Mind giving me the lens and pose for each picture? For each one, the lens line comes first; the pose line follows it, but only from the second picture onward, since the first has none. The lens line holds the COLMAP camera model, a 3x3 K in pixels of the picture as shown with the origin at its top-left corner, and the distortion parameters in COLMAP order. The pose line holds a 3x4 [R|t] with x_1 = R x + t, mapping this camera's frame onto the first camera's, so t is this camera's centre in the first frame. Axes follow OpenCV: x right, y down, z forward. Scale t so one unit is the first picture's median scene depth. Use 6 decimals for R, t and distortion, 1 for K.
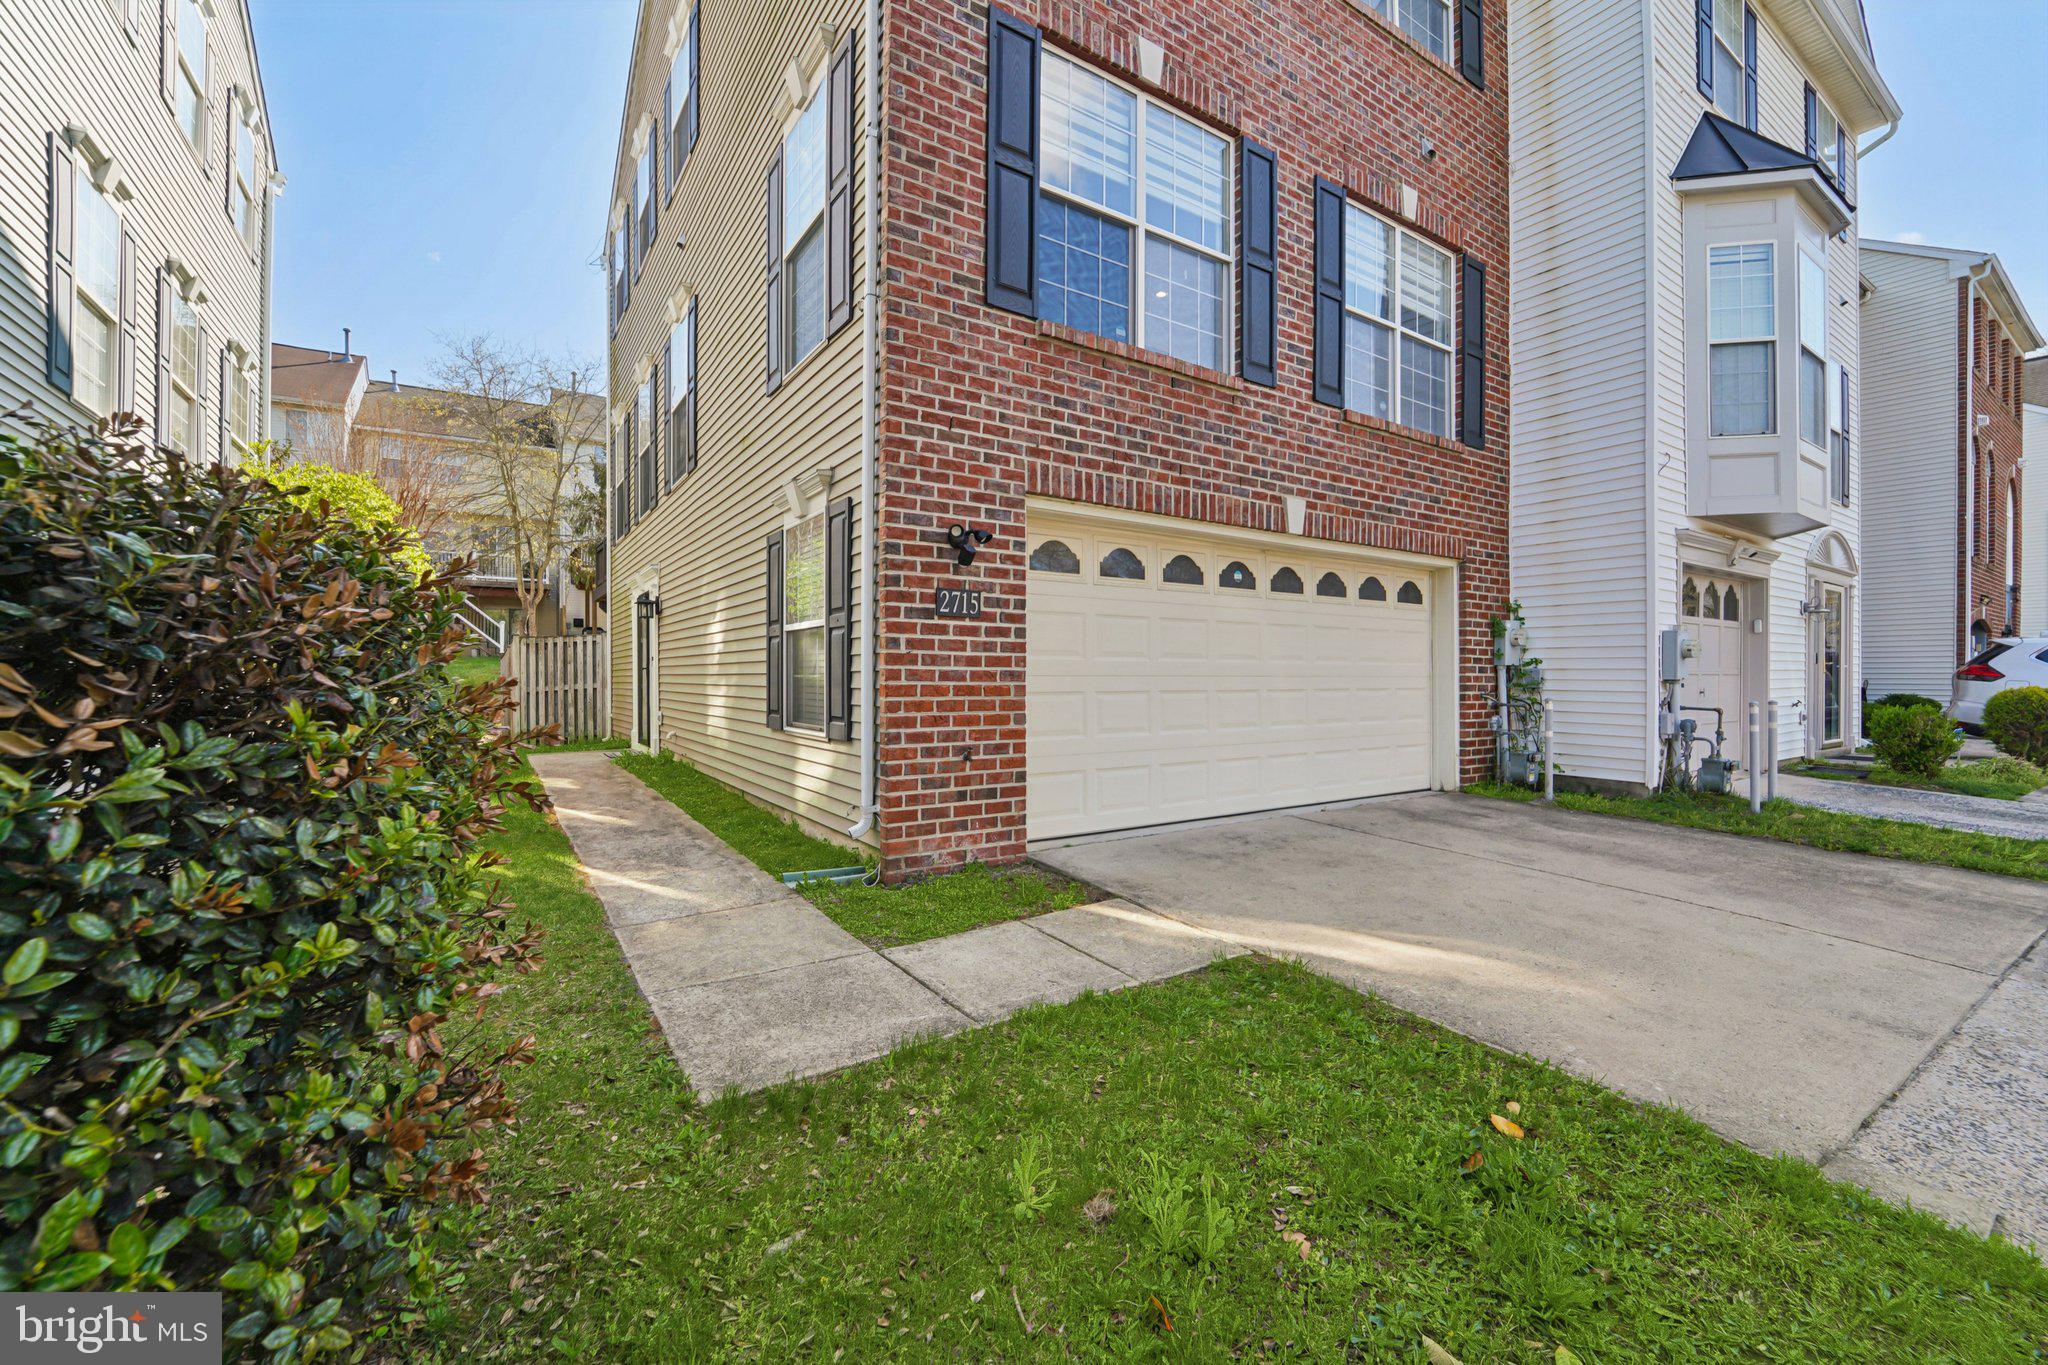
lens RADIAL K [[840.0, 0, 1029.2], [0, 840.0, 693.6], [0, 0, 1]] dist [0.000063, -0.000191]
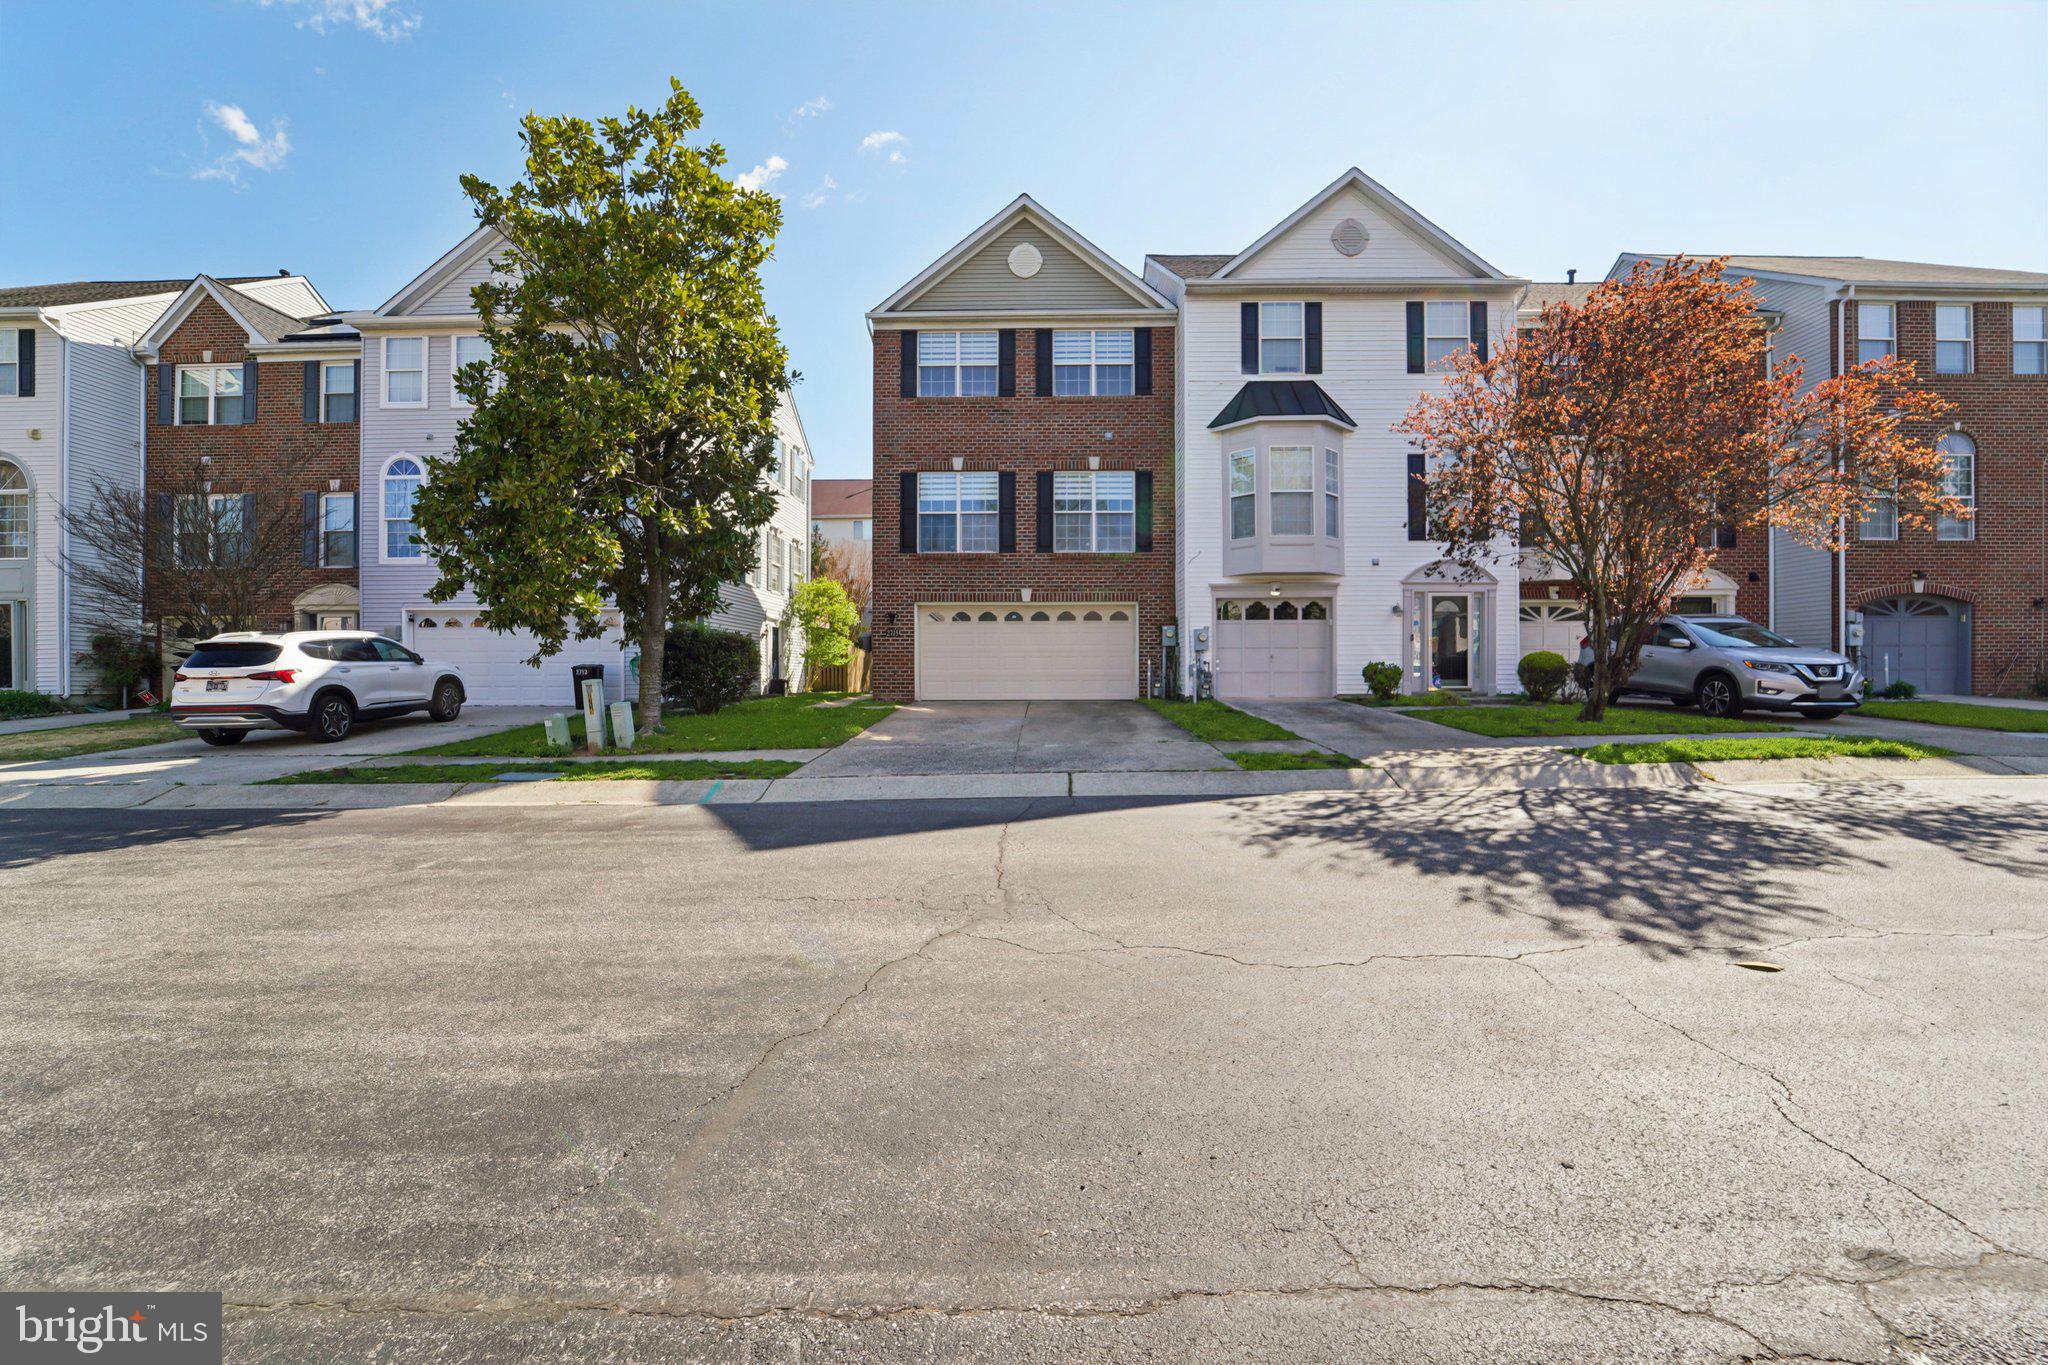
lens RADIAL K [[840.0, 0, 1029.2], [0, 840.0, 693.6], [0, 0, 1]] dist [0.000063, -0.000191]
pose [[0.837088, -0.001360, -0.547067, 1.839708], [-0.001201, 0.999990, -0.004323, 0.129825], [0.547067, 0.004276, 0.837078, -1.331074]]
